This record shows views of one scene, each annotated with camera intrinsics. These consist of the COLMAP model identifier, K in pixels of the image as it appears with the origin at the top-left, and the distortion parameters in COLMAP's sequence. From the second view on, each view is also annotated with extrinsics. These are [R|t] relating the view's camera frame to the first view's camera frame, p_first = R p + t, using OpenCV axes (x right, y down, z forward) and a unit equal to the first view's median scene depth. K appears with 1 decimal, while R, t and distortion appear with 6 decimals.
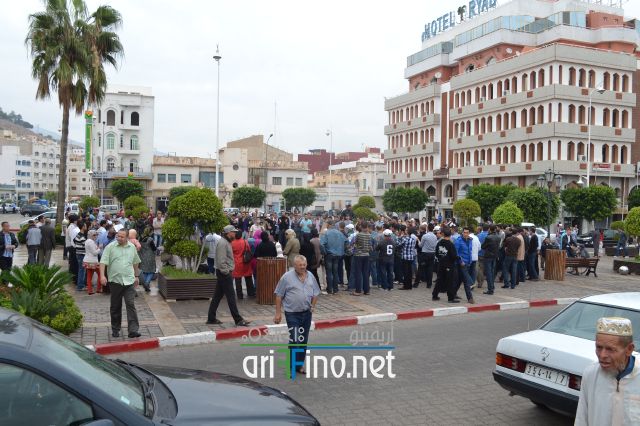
lens RADIAL K [[596.9, 0, 320.0], [0, 596.9, 213.0], [0, 0, 1]] dist [-0.000252, 0.002419]
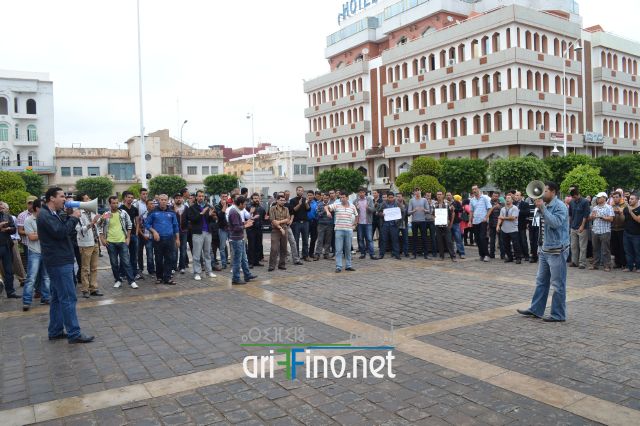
lens RADIAL K [[512.4, 0, 320.0], [0, 512.4, 213.0], [0, 0, 1]] dist [-0.046874, -0.007081]
pose [[0.979198, -0.053916, 0.195614, -0.049279], [0.049160, 0.998367, 0.029090, 0.002223], [-0.196863, -0.018869, 0.980249, 0.204522]]
